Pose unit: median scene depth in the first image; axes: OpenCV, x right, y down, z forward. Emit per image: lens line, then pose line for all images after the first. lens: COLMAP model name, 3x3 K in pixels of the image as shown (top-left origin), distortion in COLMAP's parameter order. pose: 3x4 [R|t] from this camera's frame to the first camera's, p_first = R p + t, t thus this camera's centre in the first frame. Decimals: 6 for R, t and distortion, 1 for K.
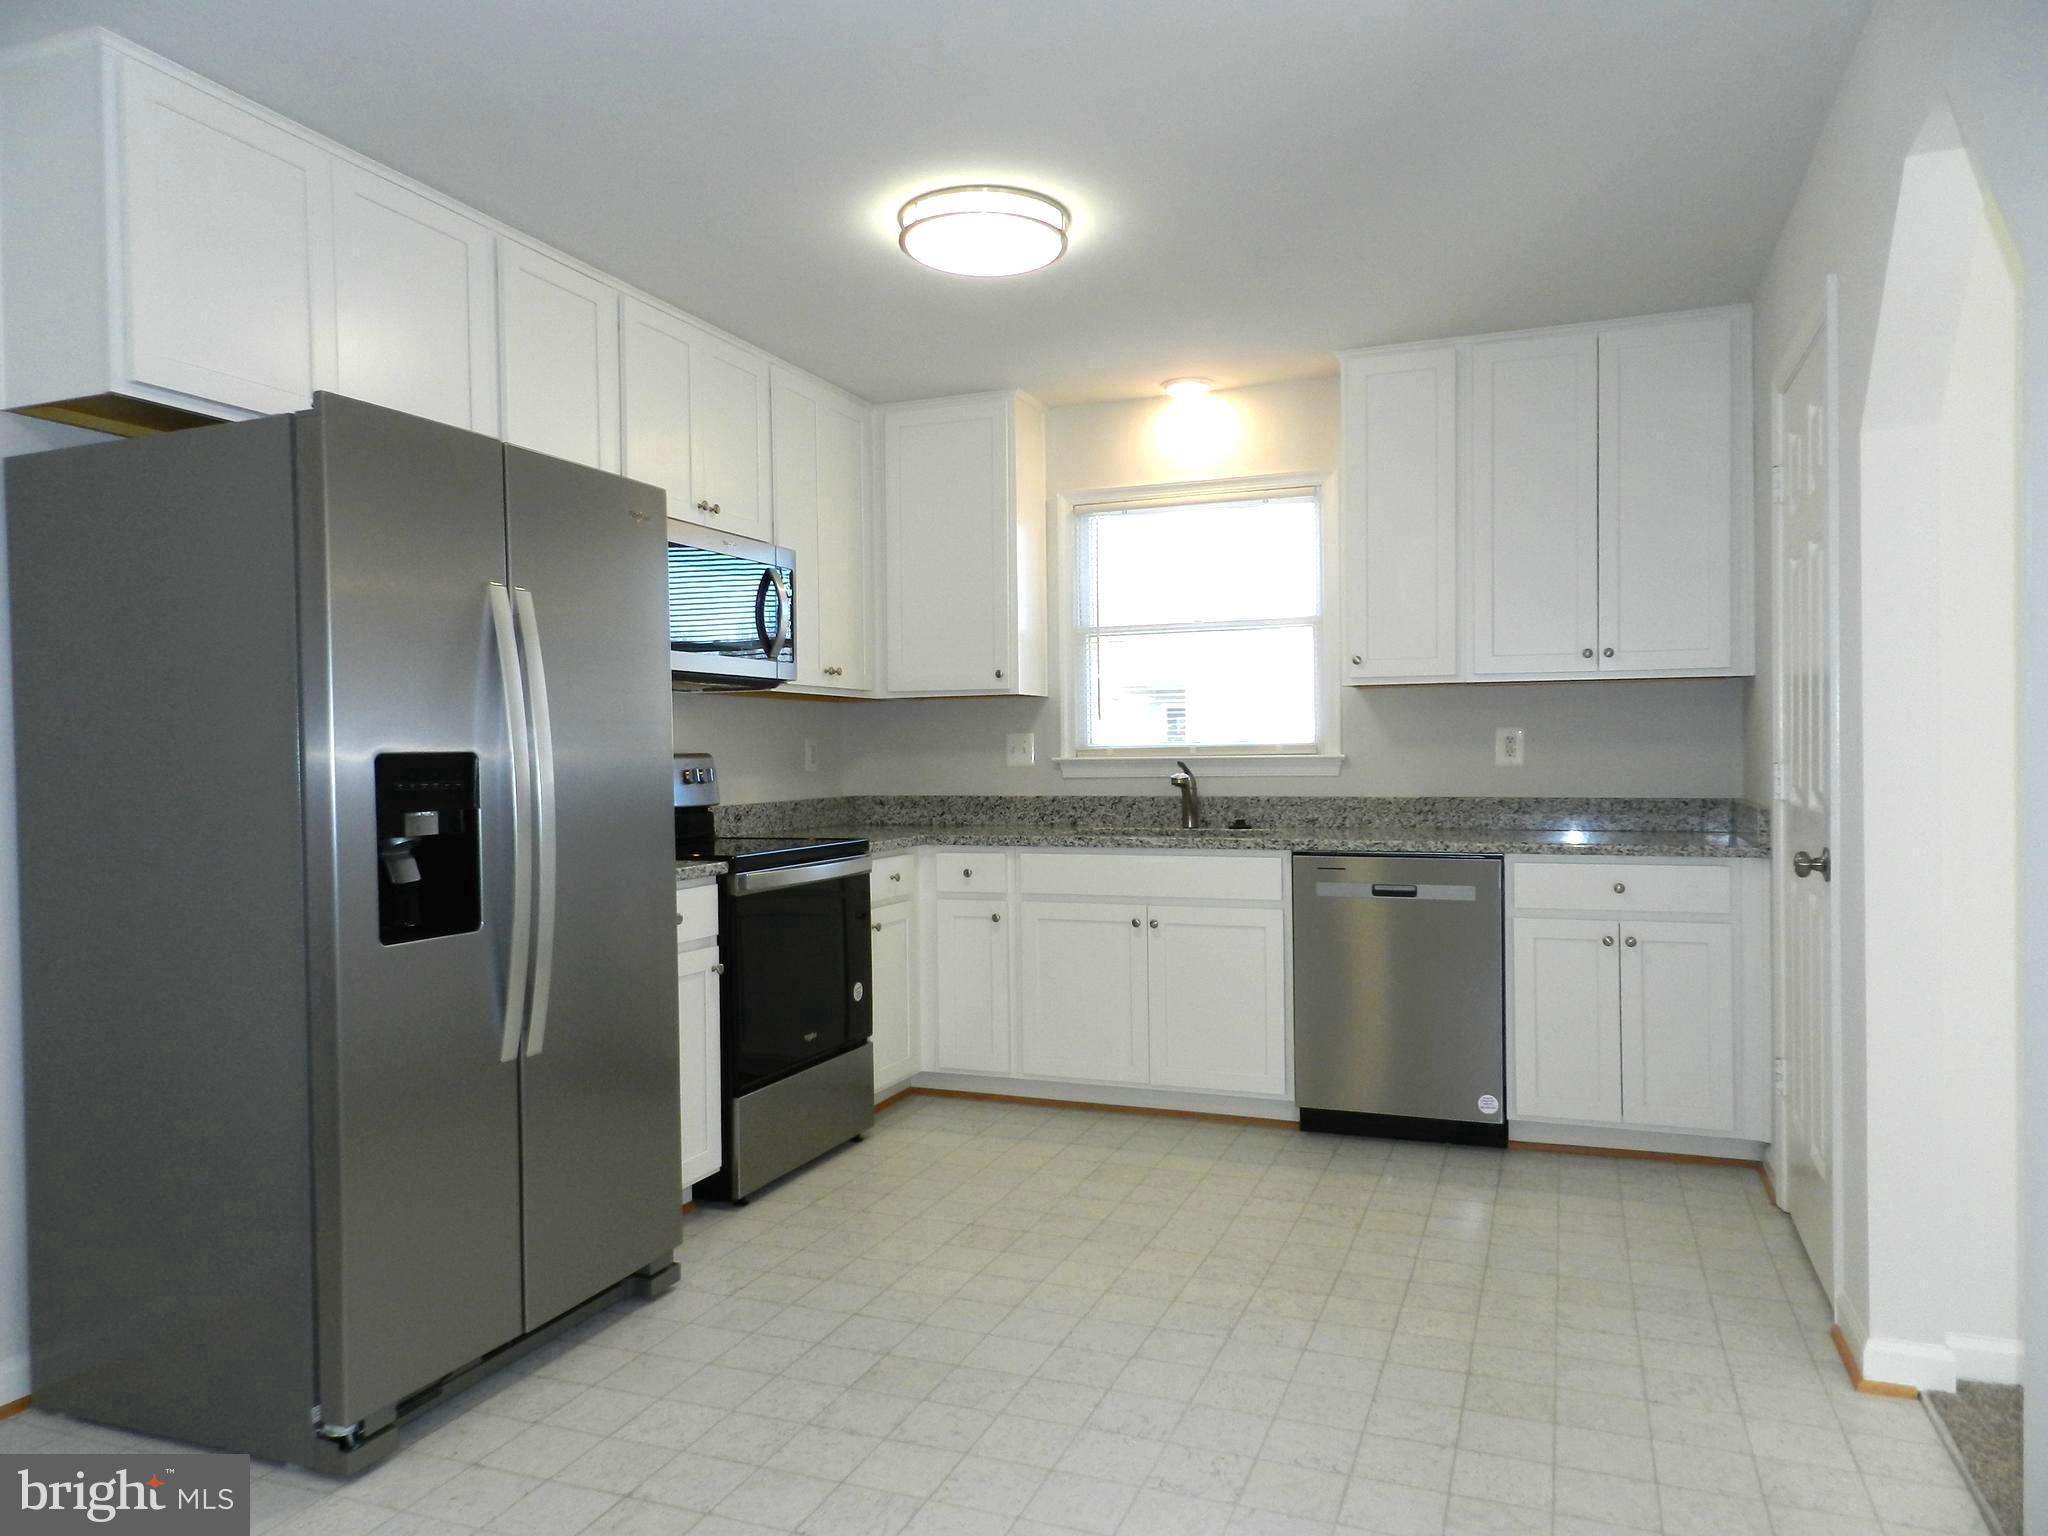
lens RADIAL K [[1378.5, 0, 1018.0], [0, 1378.5, 768.6], [0, 0, 1]] dist [0.015889, -0.000798]
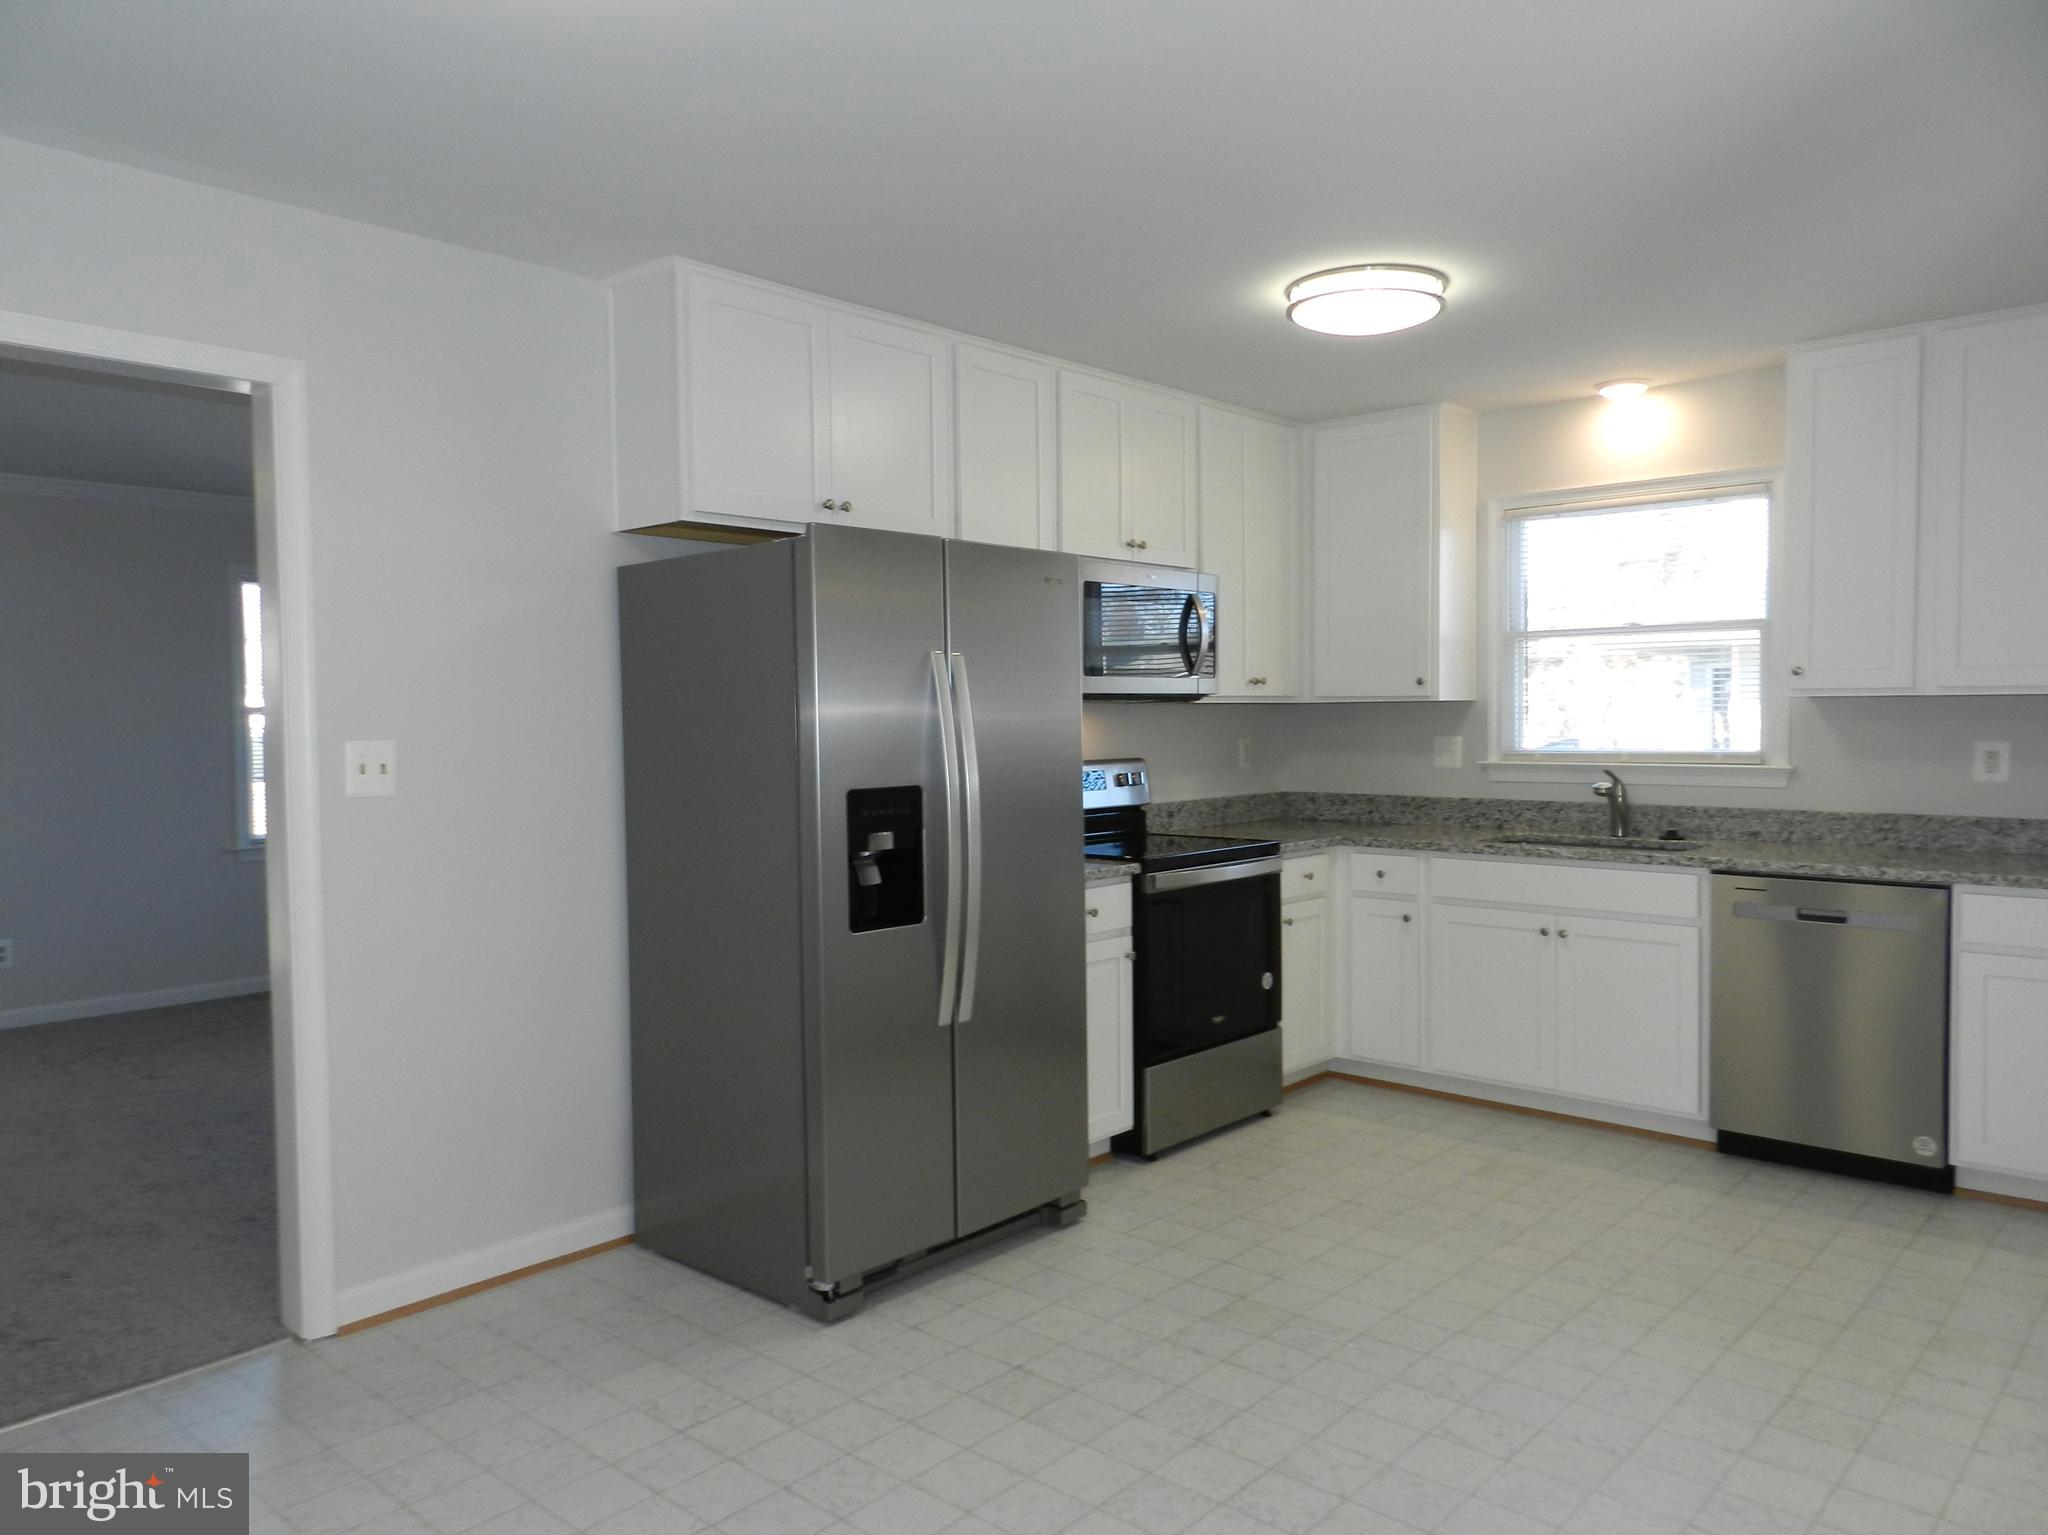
lens RADIAL K [[1429.0, 0, 1024.0], [0, 1429.0, 767.5], [0, 0, 1]] dist [0.019603, -0.004389]
pose [[0.937051, 0.016314, -0.348812, 0.093987], [-0.005556, 0.999478, 0.031822, -0.041306], [0.349149, -0.027881, 0.936652, -0.123692]]
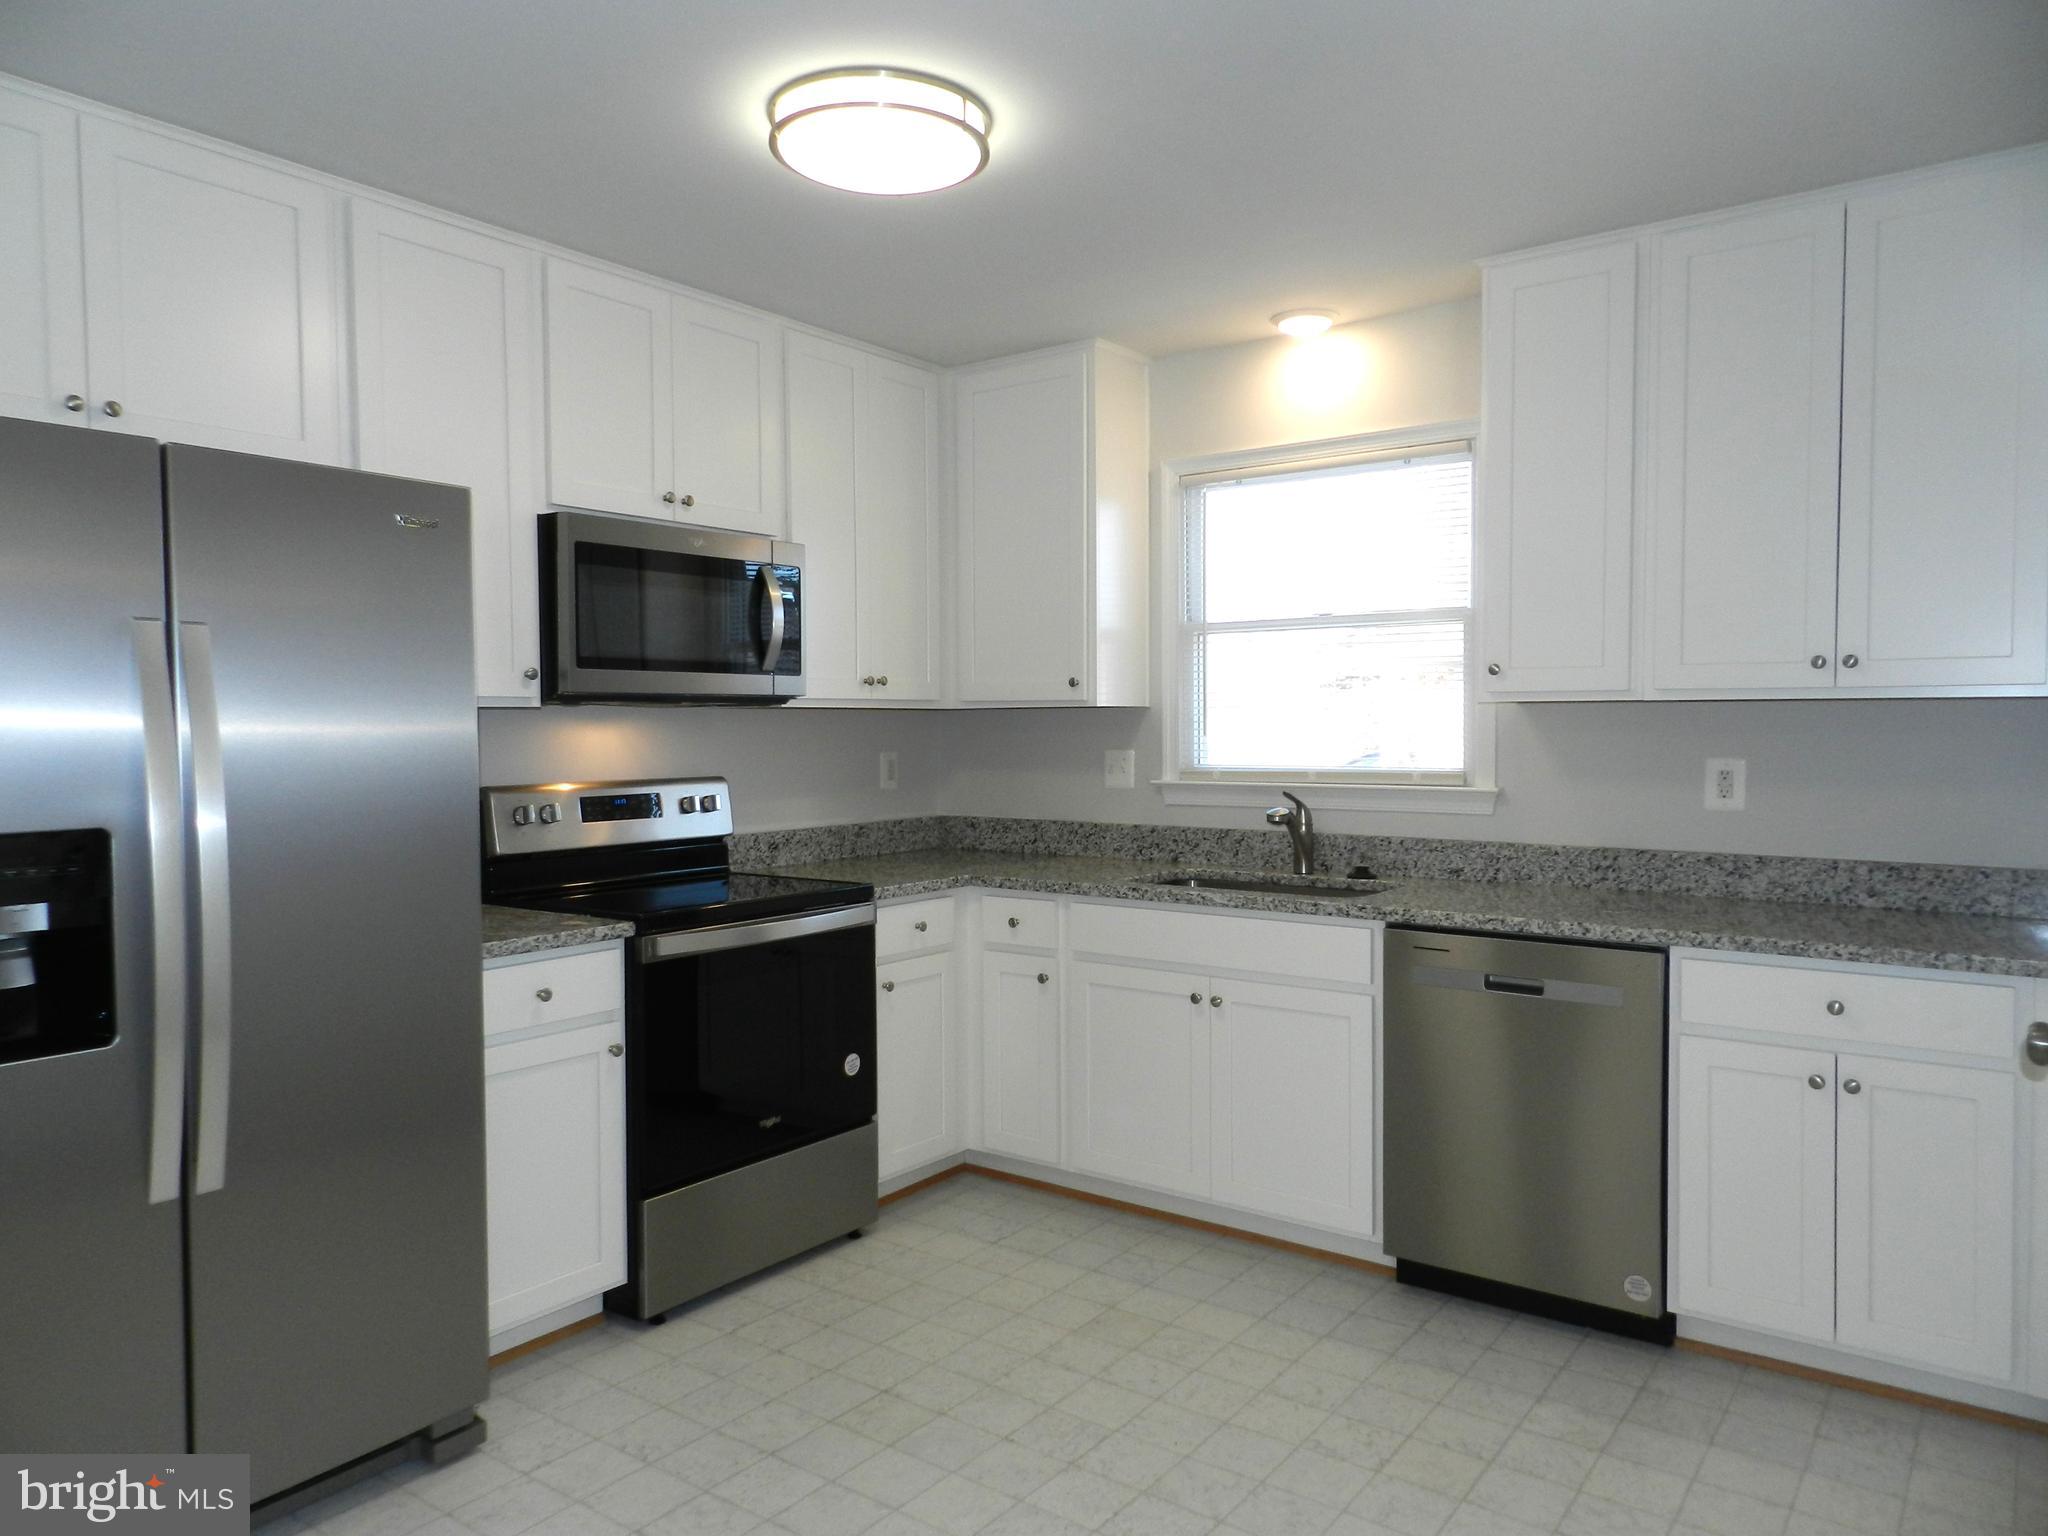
lens RADIAL K [[1378.5, 0, 1018.0], [0, 1378.5, 768.6], [0, 0, 1]] dist [0.015889, -0.000798]
pose [[0.965240, 0.014863, -0.260941, 0.196204], [-0.008747, 0.999659, 0.024584, -0.041240], [0.261218, -0.021447, 0.965042, 0.203677]]
